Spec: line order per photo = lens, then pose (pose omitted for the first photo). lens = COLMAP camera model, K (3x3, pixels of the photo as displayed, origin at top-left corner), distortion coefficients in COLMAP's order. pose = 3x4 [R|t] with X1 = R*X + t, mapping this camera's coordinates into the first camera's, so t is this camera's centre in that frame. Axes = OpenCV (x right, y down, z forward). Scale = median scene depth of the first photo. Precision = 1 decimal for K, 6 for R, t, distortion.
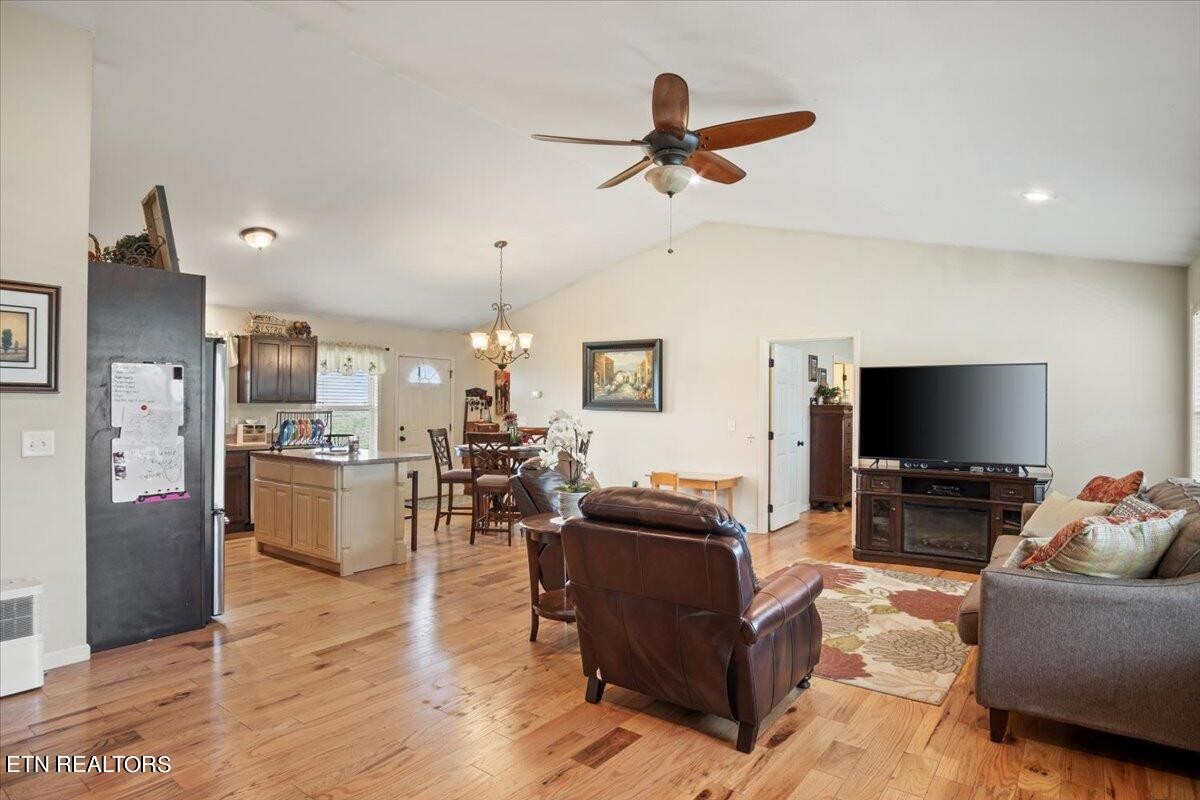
lens RADIAL K [[643.3, 0, 595.0], [0, 643.3, 405.3], [0, 0, 1]] dist [-0.026986, 0.001743]
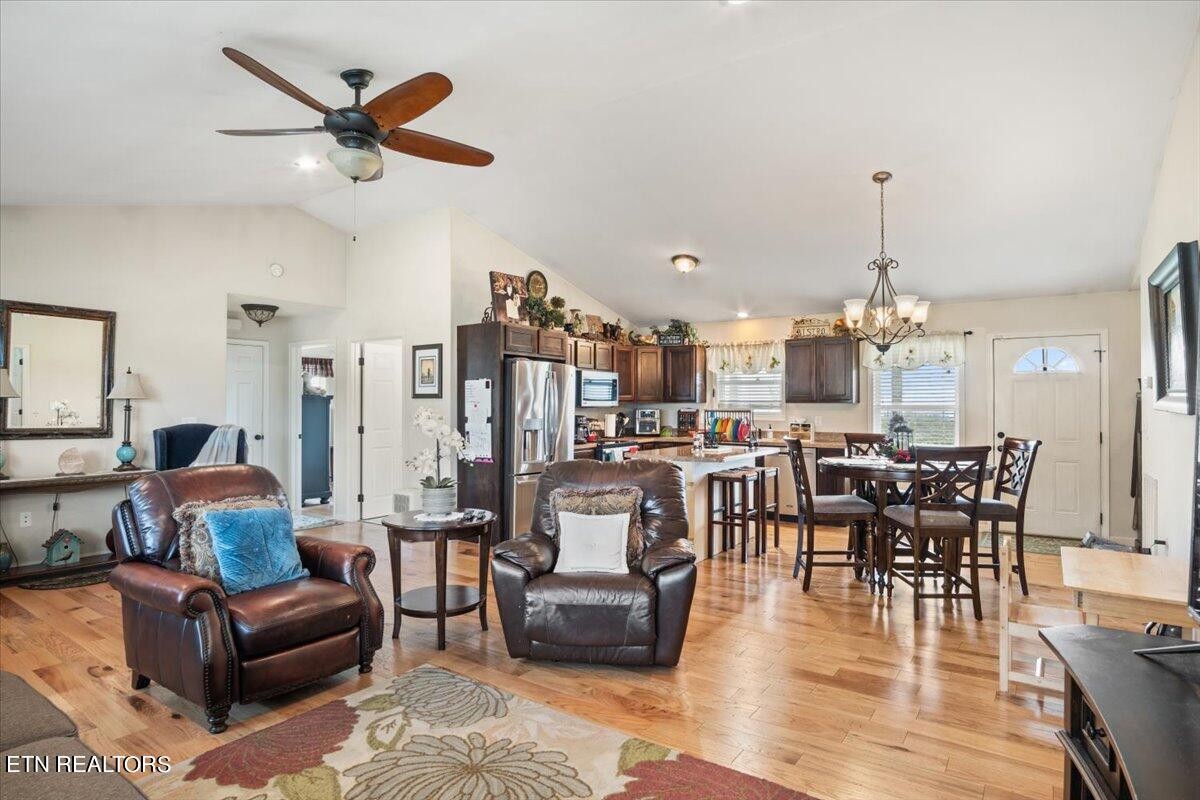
lens RADIAL K [[643.3, 0, 610.2], [0, 643.3, 395.4], [0, 0, 1]] dist [-0.026986, 0.001743]
pose [[0.061449, -0.018987, -0.997930, 0.474179], [0.001022, 0.999820, -0.018960, 0.003711], [0.998110, 0.000145, 0.061457, 0.577632]]
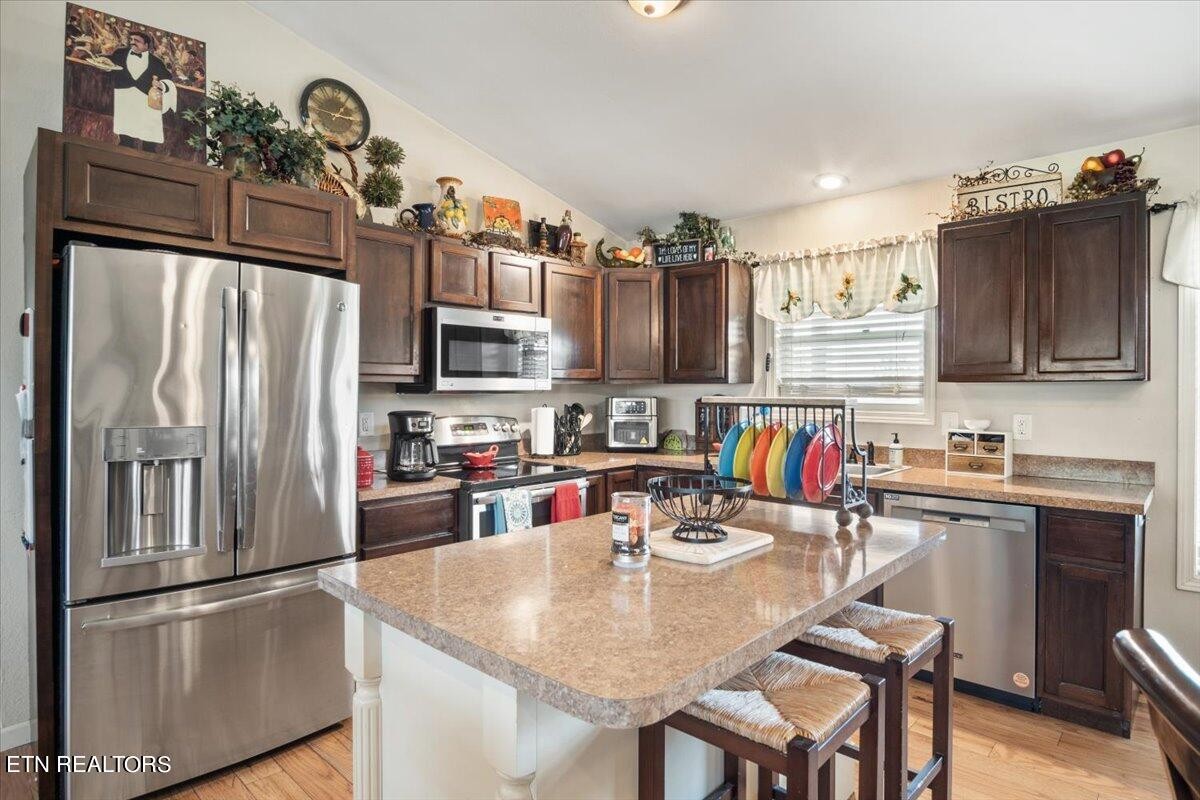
lens RADIAL K [[643.3, 0, 606.6], [0, 643.3, 395.0], [0, 0, 1]] dist [-0.026986, 0.001743]
pose [[-0.093245, 0.001106, -0.995643, -0.078534], [0.000649, 0.999999, 0.001051, 0.004498], [0.995643, -0.000548, -0.093246, 0.738689]]
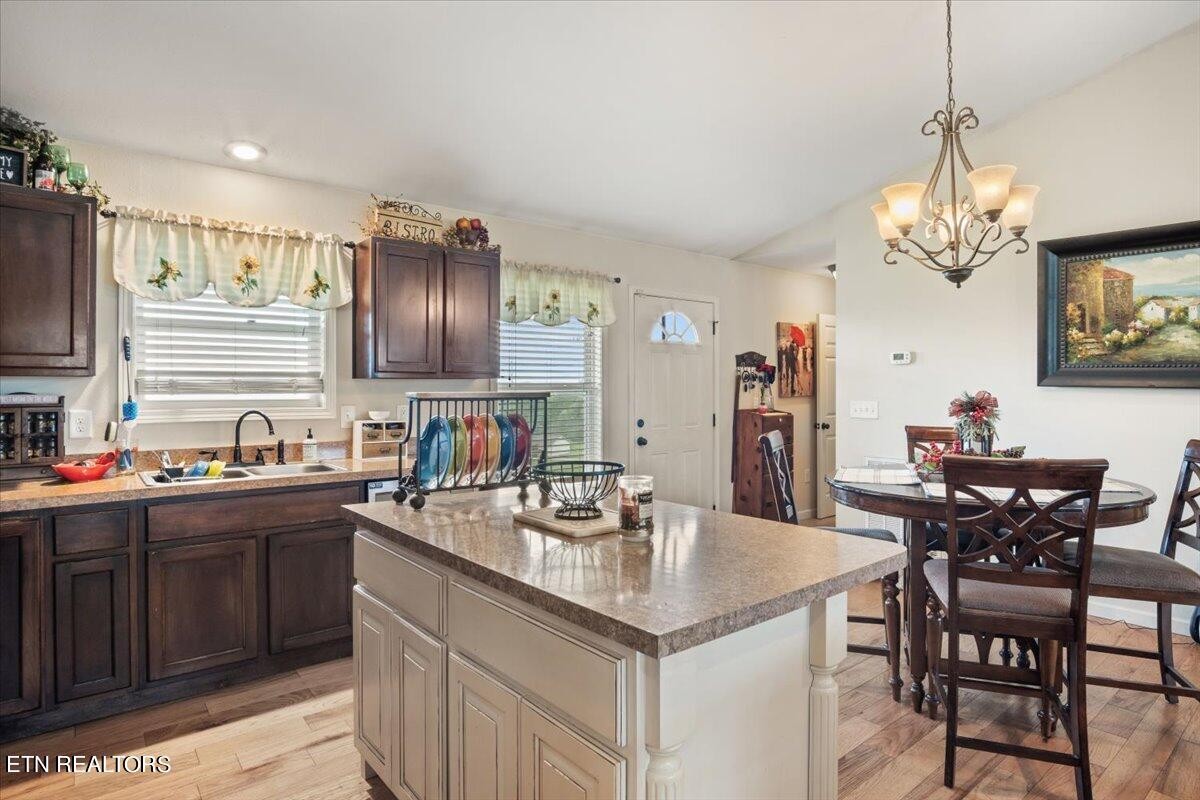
lens RADIAL K [[643.3, 0, 597.5], [0, 643.3, 383.9], [0, 0, 1]] dist [-0.026986, 0.001743]
pose [[0.972410, -0.009418, -0.233088, -0.238032], [0.008846, 0.999955, -0.003497, 0.003871], [0.233110, 0.001339, 0.972449, 0.516160]]
